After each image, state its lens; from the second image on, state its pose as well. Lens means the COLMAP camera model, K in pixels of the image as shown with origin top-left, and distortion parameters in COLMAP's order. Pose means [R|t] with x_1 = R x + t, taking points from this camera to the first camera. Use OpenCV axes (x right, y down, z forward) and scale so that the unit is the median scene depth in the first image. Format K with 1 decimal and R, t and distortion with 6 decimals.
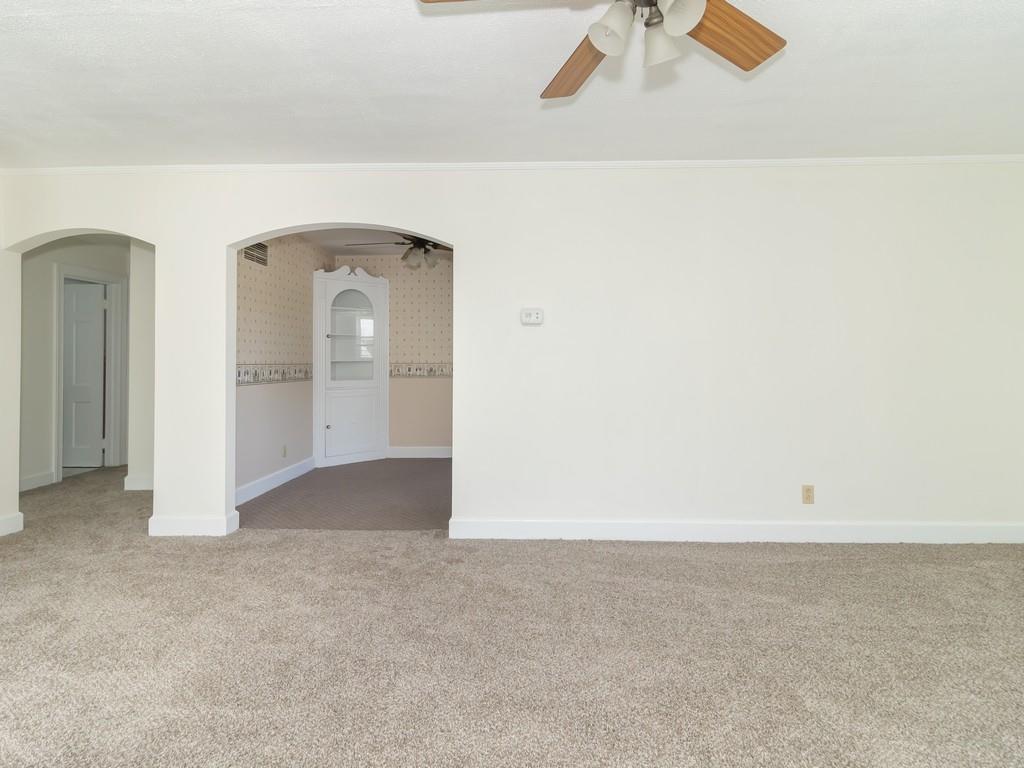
lens RADIAL K [[532.4, 0, 502.8], [0, 532.4, 361.1], [0, 0, 1]] dist [0.004048, 0.000672]
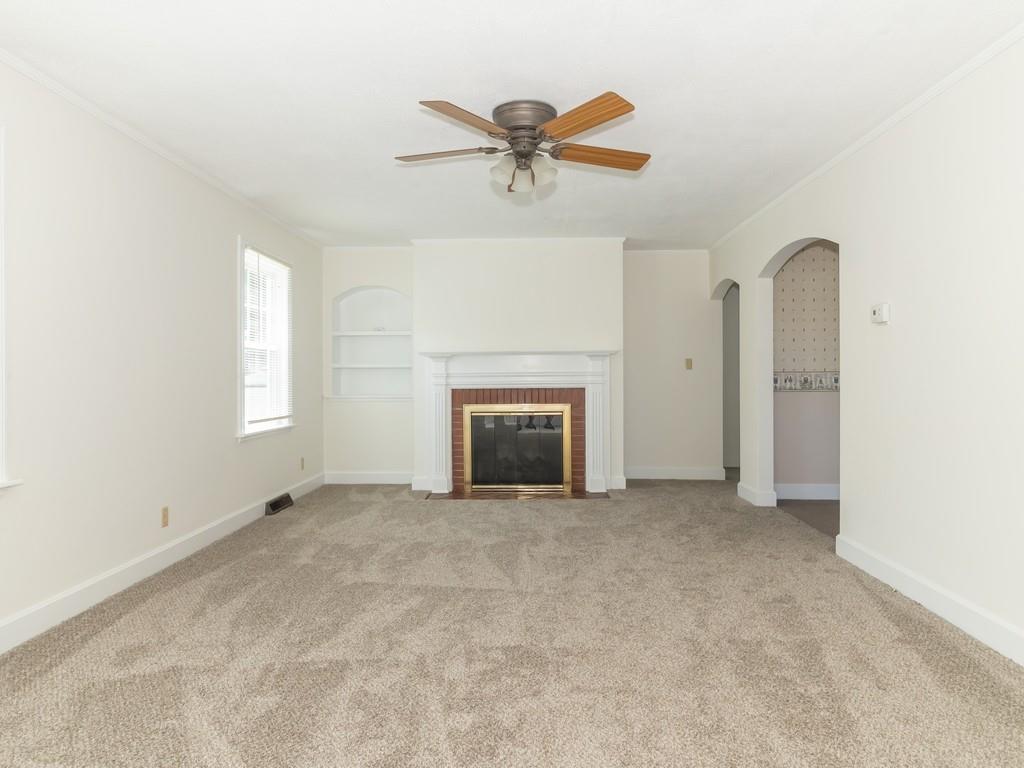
lens RADIAL K [[696.0, 0, 541.3], [0, 696.0, 386.4], [0, 0, 1]] dist [0.001951, -0.000219]
pose [[0.054421, 0.027801, -0.998131, 1.073470], [0.011027, 0.999535, 0.028441, -0.012805], [0.998457, -0.012554, 0.054089, 0.384409]]
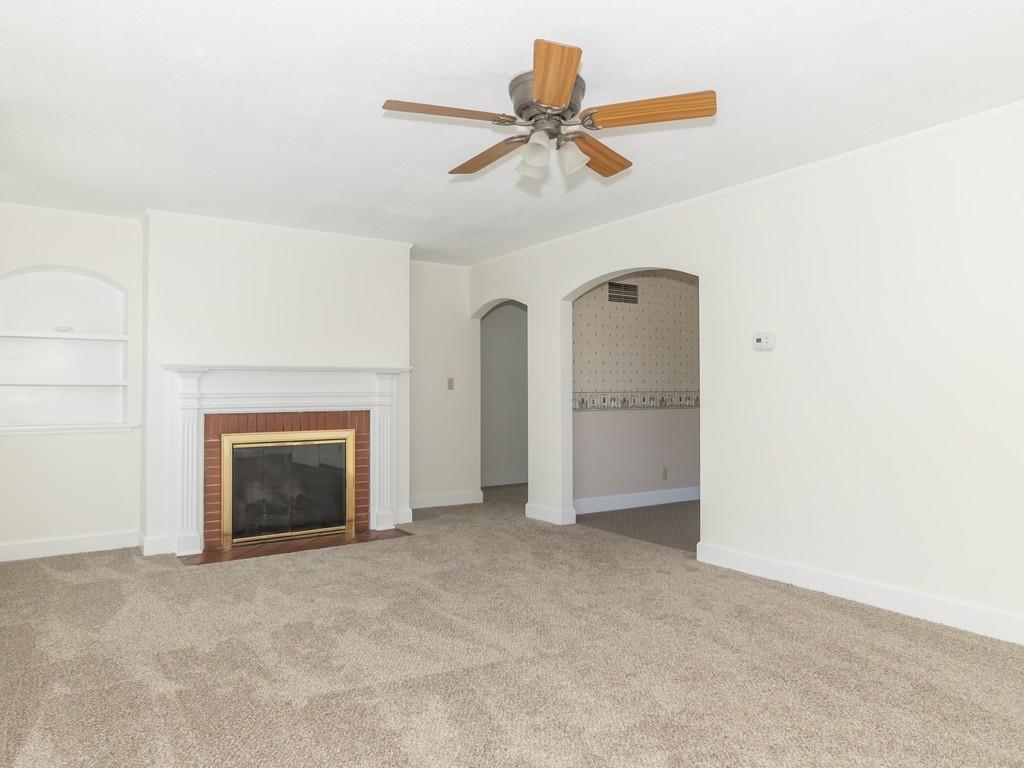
lens RADIAL K [[696.0, 0, 541.3], [0, 696.0, 386.4], [0, 0, 1]] dist [0.001951, -0.000219]
pose [[0.630574, 0.001715, -0.776127, 0.734922], [0.002076, 0.999990, 0.003897, -0.015483], [0.776126, -0.004068, 0.630564, -0.096183]]
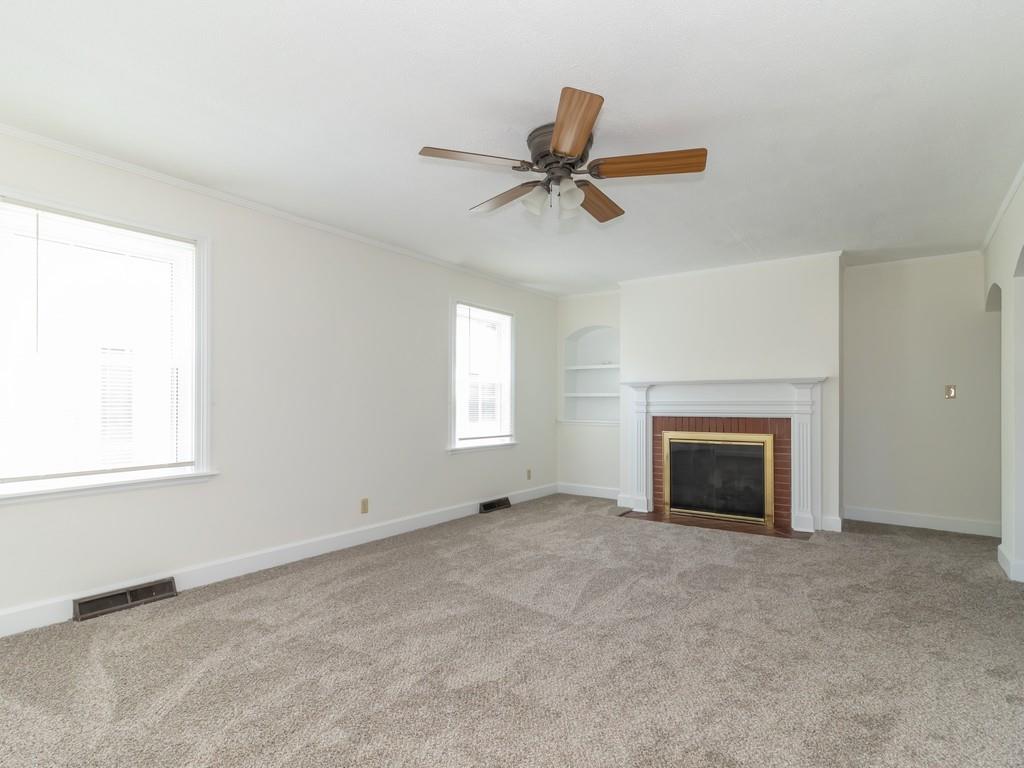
lens RADIAL K [[563.5, 0, 512.6], [0, 563.5, 409.0], [0, 0, 1]] dist [0.004270, 0.000382]
pose [[-0.542619, 0.019987, -0.839741, 0.793256], [0.010426, 0.999800, 0.017060, -0.008709], [0.839914, 0.000501, -0.542719, 0.773868]]
